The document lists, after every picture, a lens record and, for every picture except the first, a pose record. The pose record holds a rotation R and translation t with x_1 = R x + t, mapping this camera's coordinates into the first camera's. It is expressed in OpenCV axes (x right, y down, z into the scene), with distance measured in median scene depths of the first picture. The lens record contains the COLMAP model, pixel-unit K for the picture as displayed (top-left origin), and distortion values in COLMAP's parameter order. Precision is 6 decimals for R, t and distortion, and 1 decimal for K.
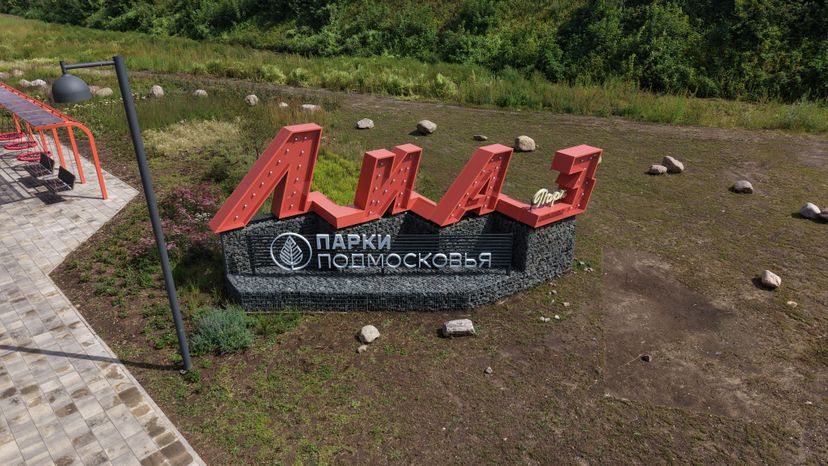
lens RADIAL K [[549.0, 0, 415.0], [0, 549.0, 234.8], [0, 0, 1]] dist [0.020732, -0.014208]
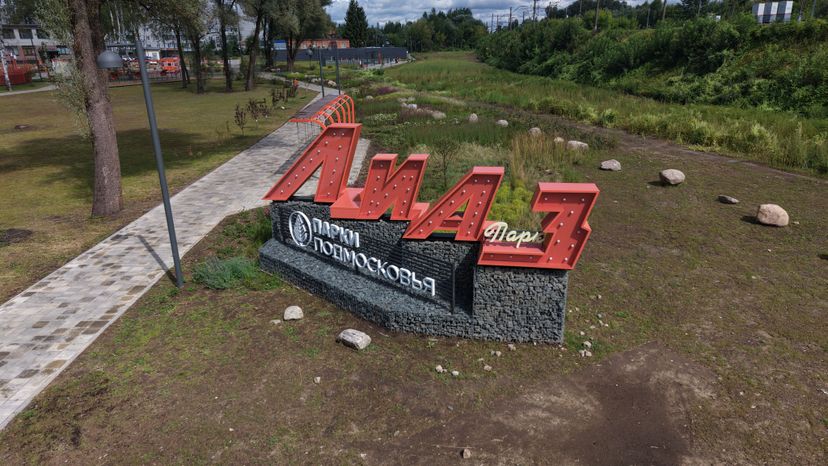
lens RADIAL K [[549.0, 0, 415.0], [0, 549.0, 232.8], [0, 0, 1]] dist [0.020732, -0.014208]
pose [[0.721147, 0.219521, -0.657083, 0.642967], [-0.278870, 0.960216, 0.014734, -0.041556], [0.634176, 0.172615, 0.753674, 0.287529]]
